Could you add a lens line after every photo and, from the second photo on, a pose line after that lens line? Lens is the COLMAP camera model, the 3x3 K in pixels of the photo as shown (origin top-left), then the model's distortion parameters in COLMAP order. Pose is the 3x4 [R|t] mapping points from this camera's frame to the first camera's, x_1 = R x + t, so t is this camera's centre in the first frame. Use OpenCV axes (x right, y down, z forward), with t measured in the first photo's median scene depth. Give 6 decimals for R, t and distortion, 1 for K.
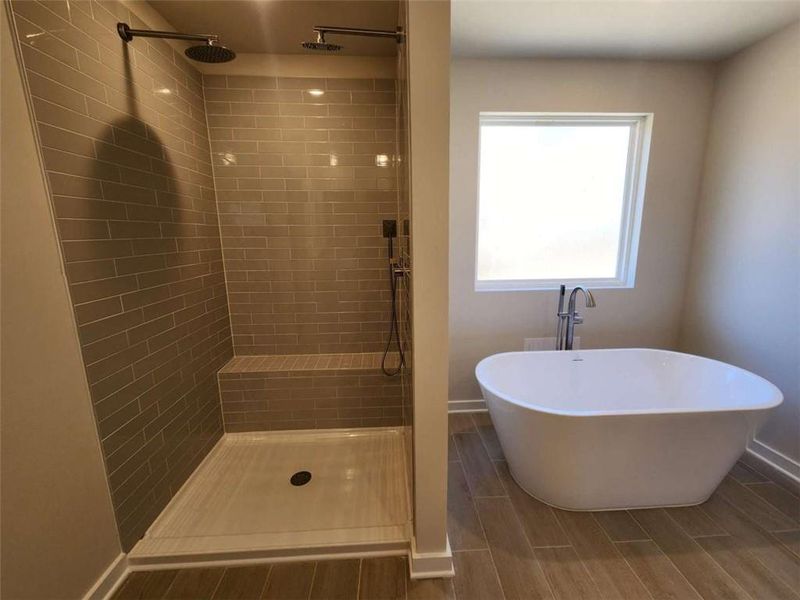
lens RADIAL K [[330.7, 0, 403.7], [0, 330.7, 297.7], [0, 0, 1]] dist [0.005606, 0.000002]
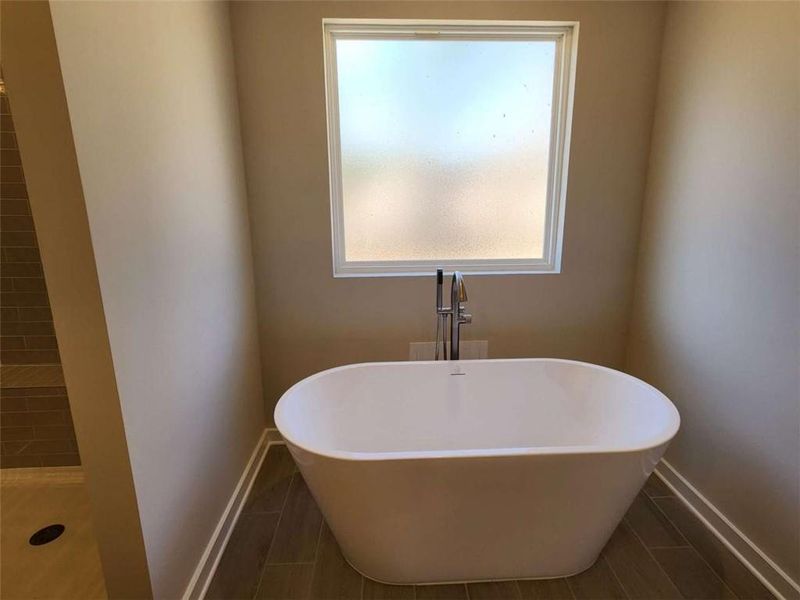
lens RADIAL K [[442.0, 0, 400.5], [0, 442.0, 300.2], [0, 0, 1]] dist [0.003602, 0.000184]
pose [[0.999945, 0.007006, -0.007784, 0.393821], [-0.006643, 0.998930, 0.045776, -0.014964], [0.008096, -0.045721, 0.998921, 0.048430]]
